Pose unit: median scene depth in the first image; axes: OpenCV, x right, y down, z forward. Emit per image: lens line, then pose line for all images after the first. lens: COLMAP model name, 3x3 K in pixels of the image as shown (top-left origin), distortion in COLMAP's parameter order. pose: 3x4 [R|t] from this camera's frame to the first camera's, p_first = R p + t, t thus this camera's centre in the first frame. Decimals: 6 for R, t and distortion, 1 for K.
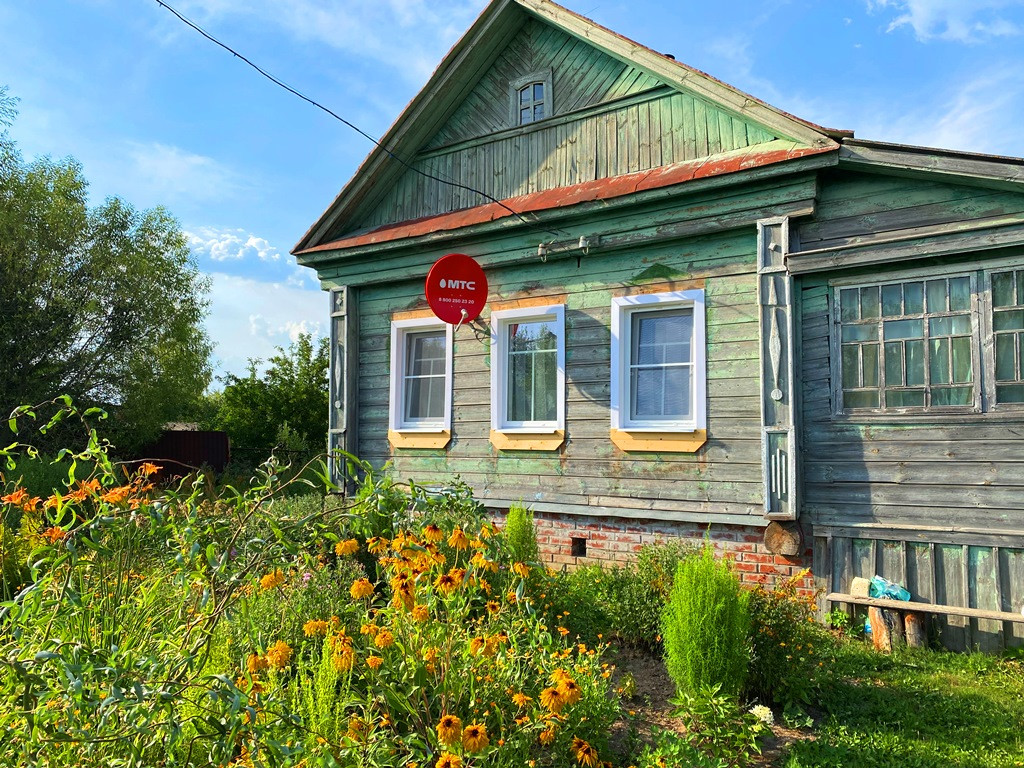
lens RADIAL K [[832.7, 0, 512.0], [0, 832.7, 384.0], [0, 0, 1]] dist [-0.001435, -0.106249]
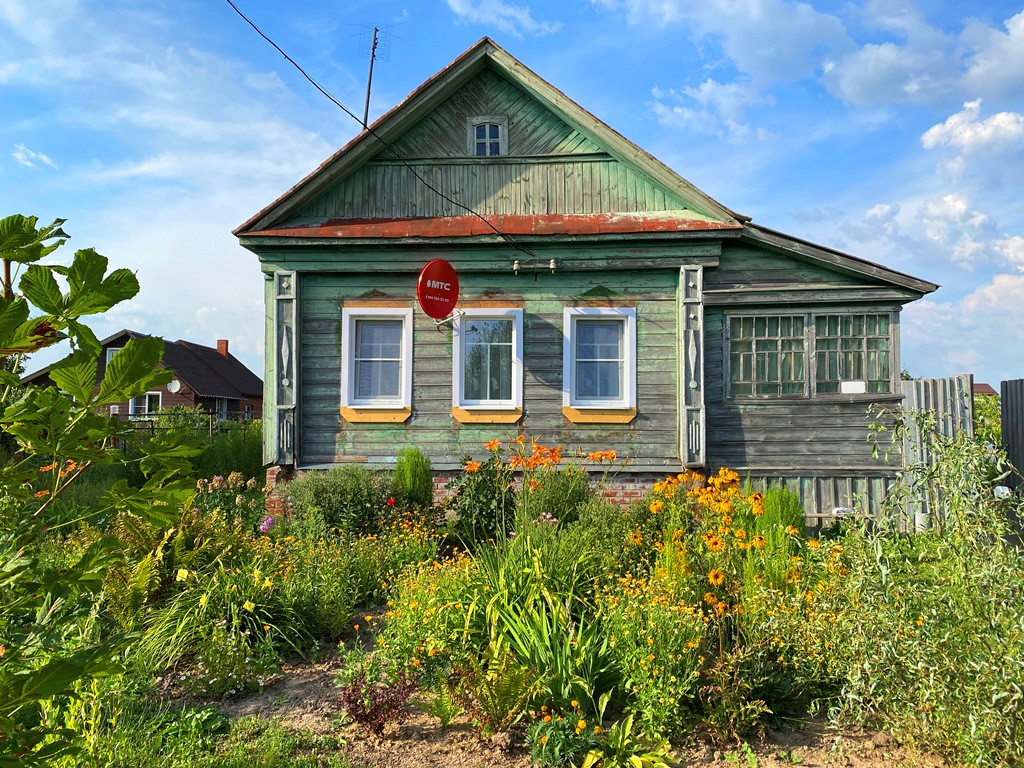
lens RADIAL K [[832.7, 0, 512.0], [0, 832.7, 384.0], [0, 0, 1]] dist [-0.001435, -0.106249]
pose [[0.829429, 0.012629, 0.558470, -0.689586], [-0.035078, 0.998949, 0.029507, -0.018193], [-0.557510, -0.044064, 0.829000, -0.055918]]
